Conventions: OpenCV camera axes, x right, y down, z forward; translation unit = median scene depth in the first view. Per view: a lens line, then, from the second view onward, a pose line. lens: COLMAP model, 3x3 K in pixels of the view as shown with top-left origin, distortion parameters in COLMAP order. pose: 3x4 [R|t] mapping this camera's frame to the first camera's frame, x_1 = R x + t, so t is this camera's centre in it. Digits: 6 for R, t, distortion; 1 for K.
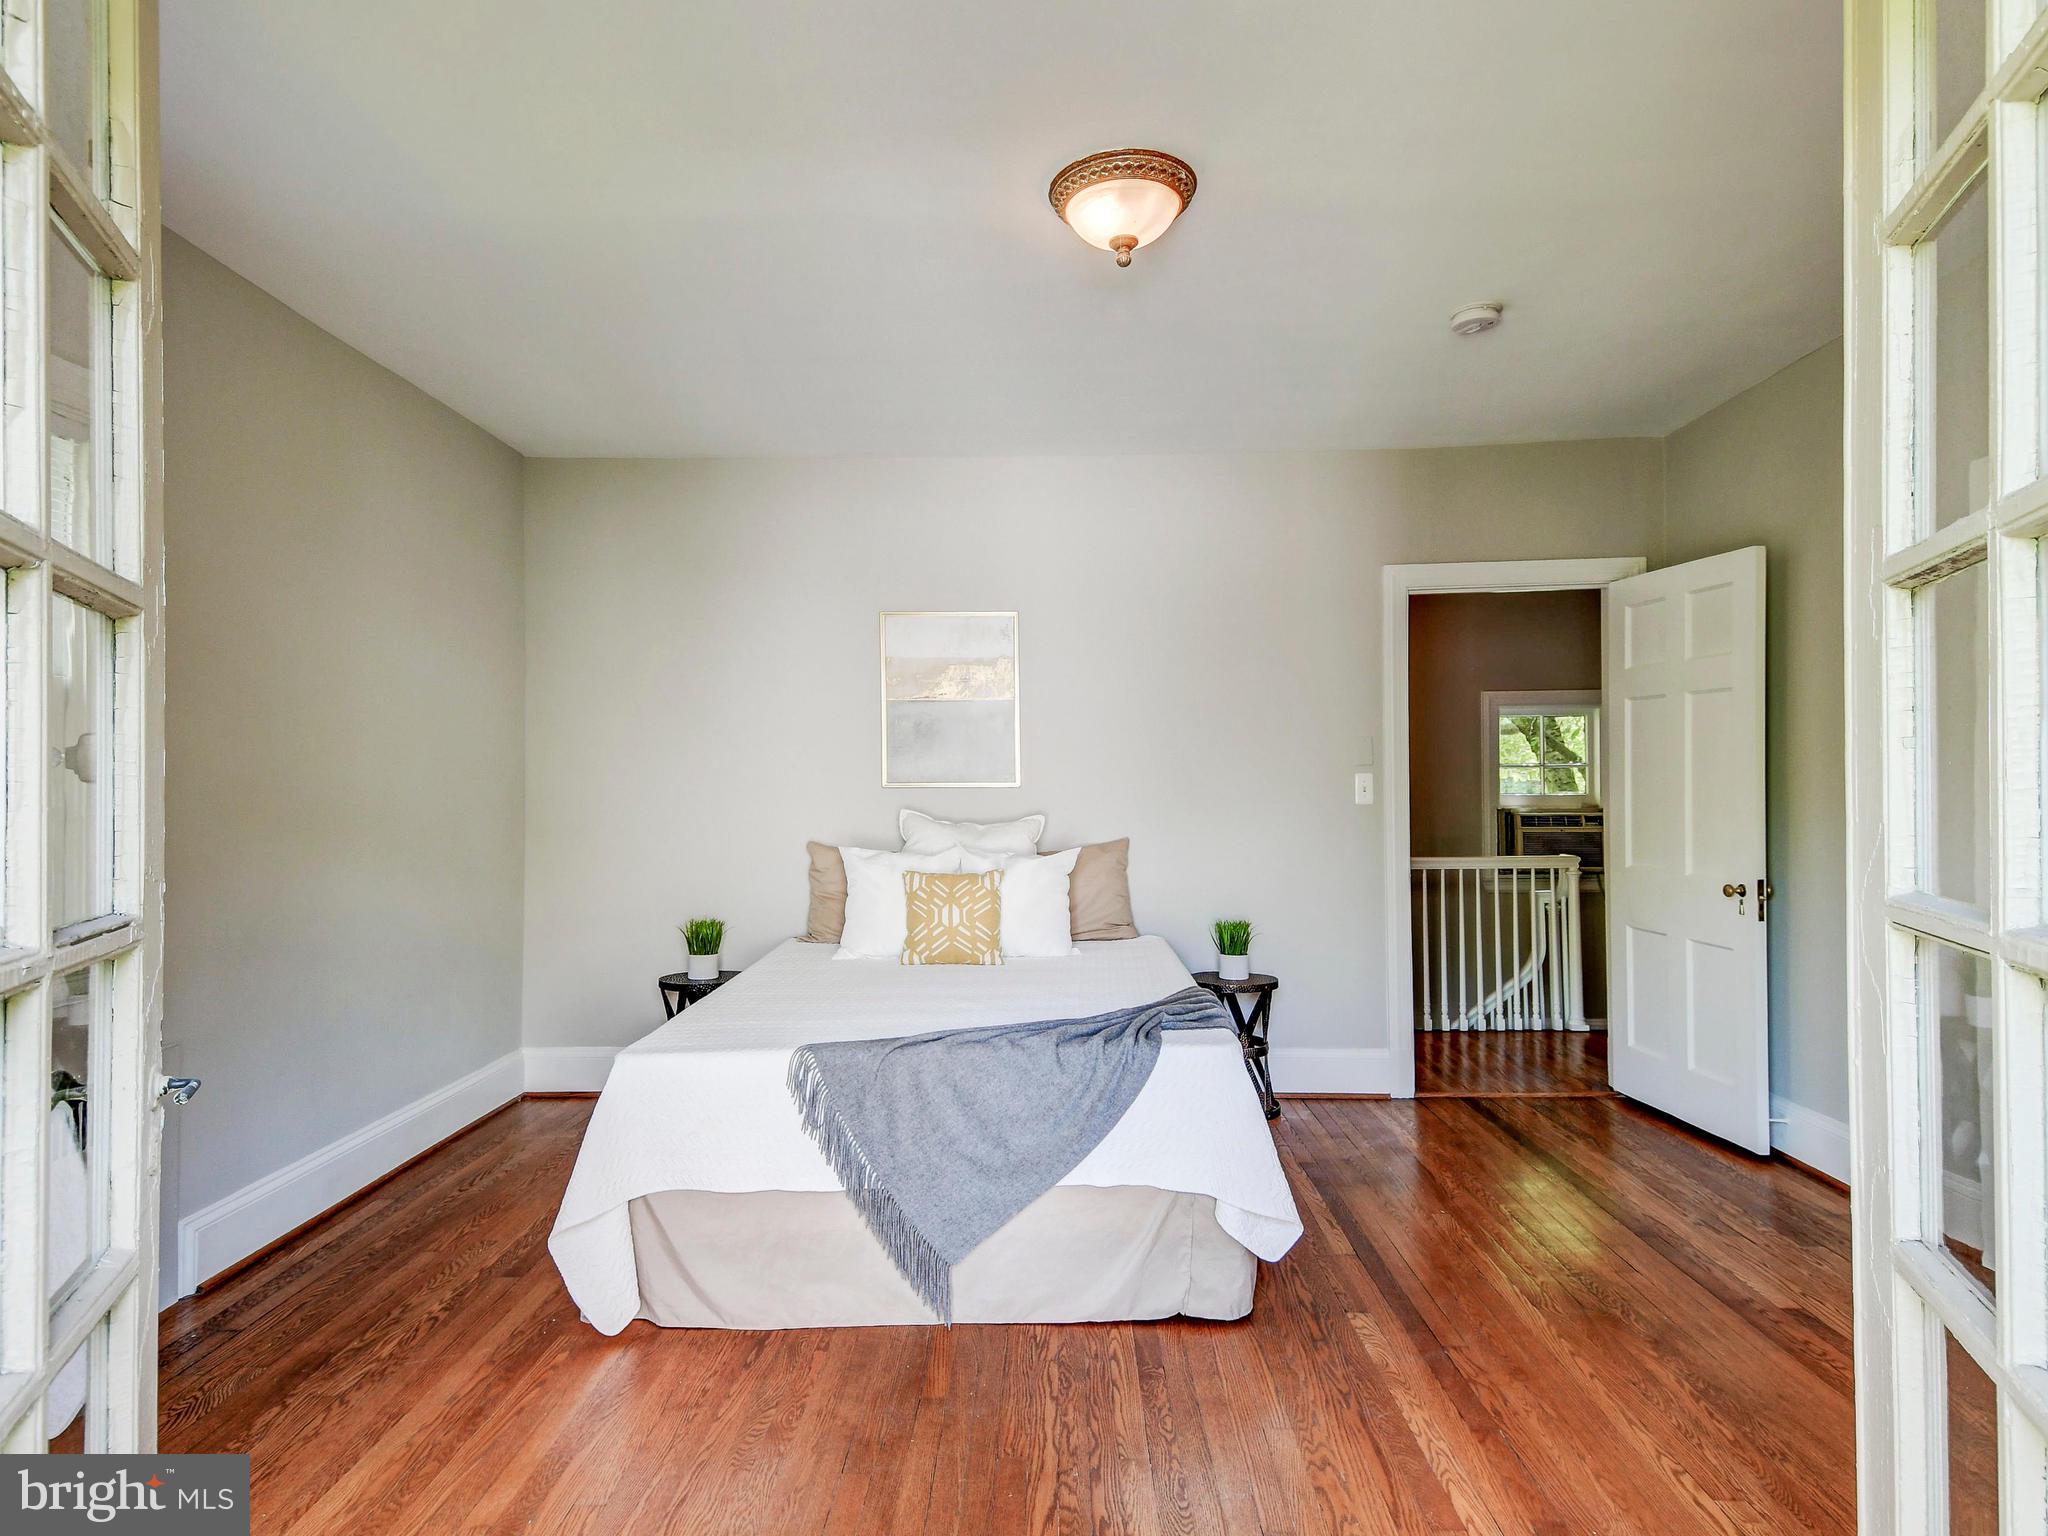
lens RADIAL K [[1182.5, 0, 1011.3], [0, 1182.5, 774.0], [0, 0, 1]] dist [0.078409, -0.038332]
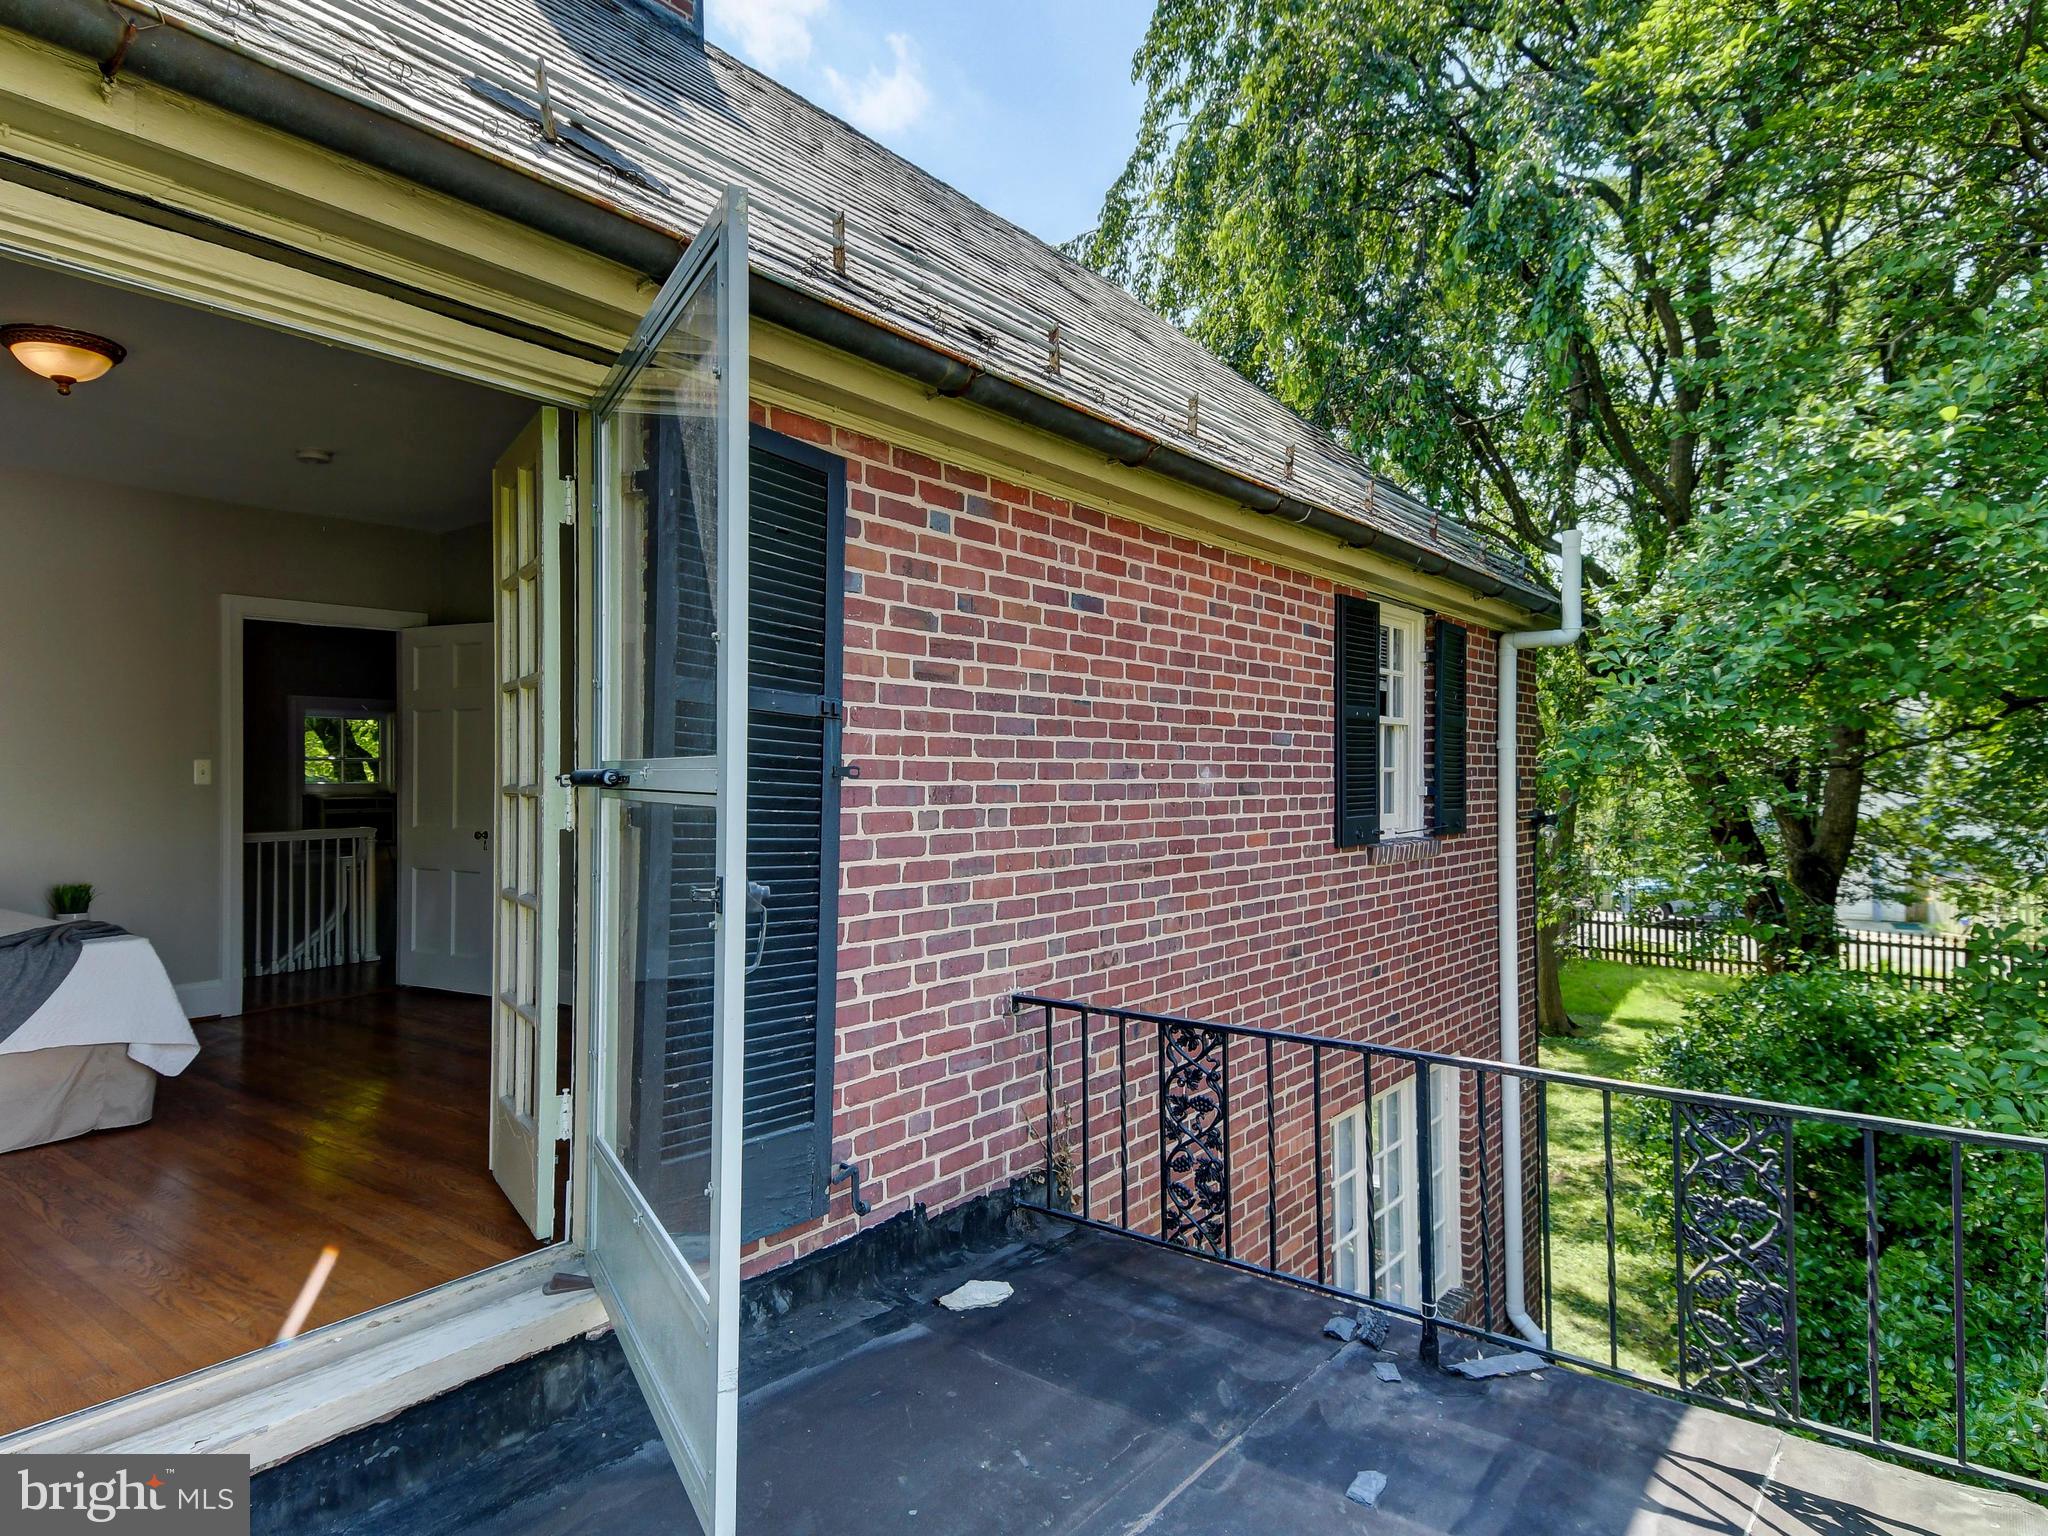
lens RADIAL K [[1182.5, 0, 1014.3], [0, 1182.5, 772.4], [0, 0, 1]] dist [0.078409, -0.038332]
pose [[0.589450, 0.010216, 0.807740, -0.180005], [-0.007724, 0.999946, -0.007011, 0.011749], [-0.807768, -0.002106, 0.589497, -0.338547]]
